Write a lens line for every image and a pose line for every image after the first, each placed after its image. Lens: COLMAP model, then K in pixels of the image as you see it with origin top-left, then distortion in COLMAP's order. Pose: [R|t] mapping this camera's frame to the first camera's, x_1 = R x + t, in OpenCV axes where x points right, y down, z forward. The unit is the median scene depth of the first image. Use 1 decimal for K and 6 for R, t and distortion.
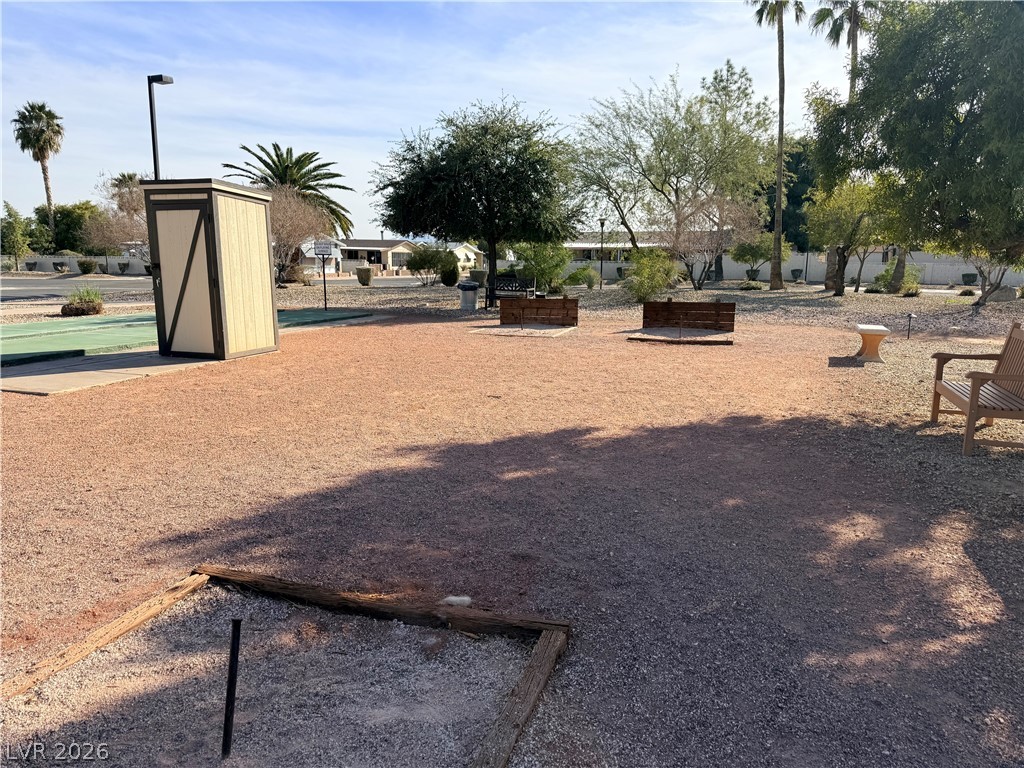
lens RADIAL K [[741.8, 0, 512.0], [0, 741.8, 384.0], [0, 0, 1]] dist [0.005458, 0.006364]
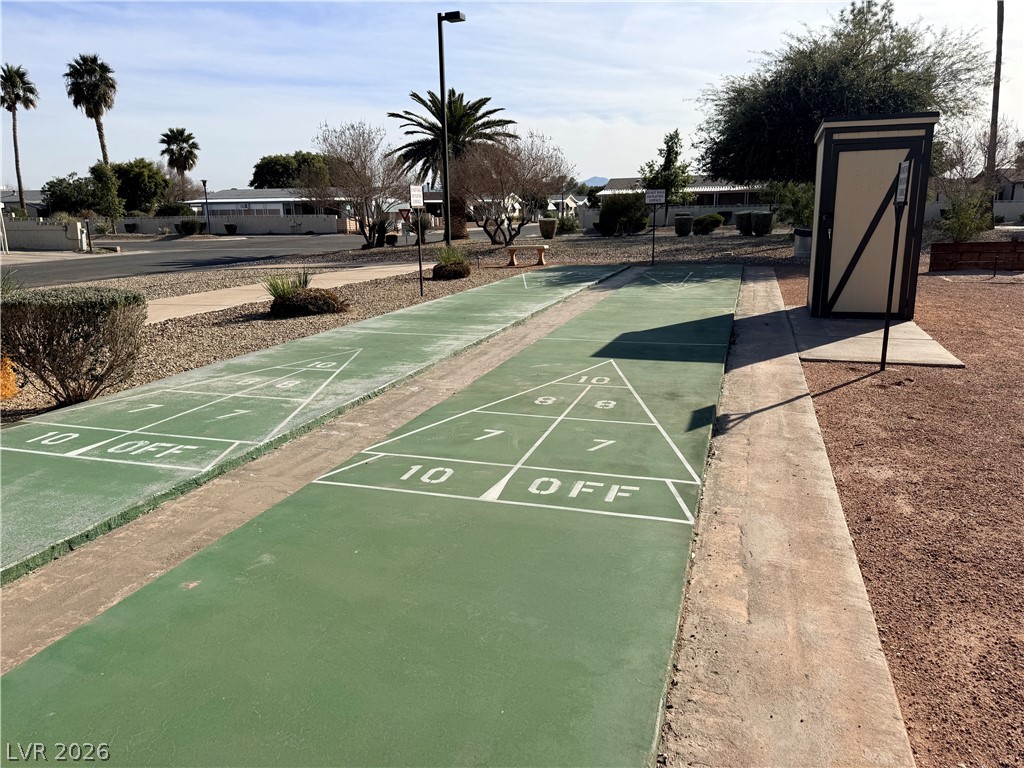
lens RADIAL K [[731.7, 0, 512.0], [0, 731.7, 384.0], [0, 0, 1]] dist [0.008528, -0.001480]
pose [[0.999022, -0.034356, 0.027818, -0.136510], [0.032388, 0.997135, 0.068356, -0.004436], [-0.030086, -0.067388, 0.997273, 0.018088]]
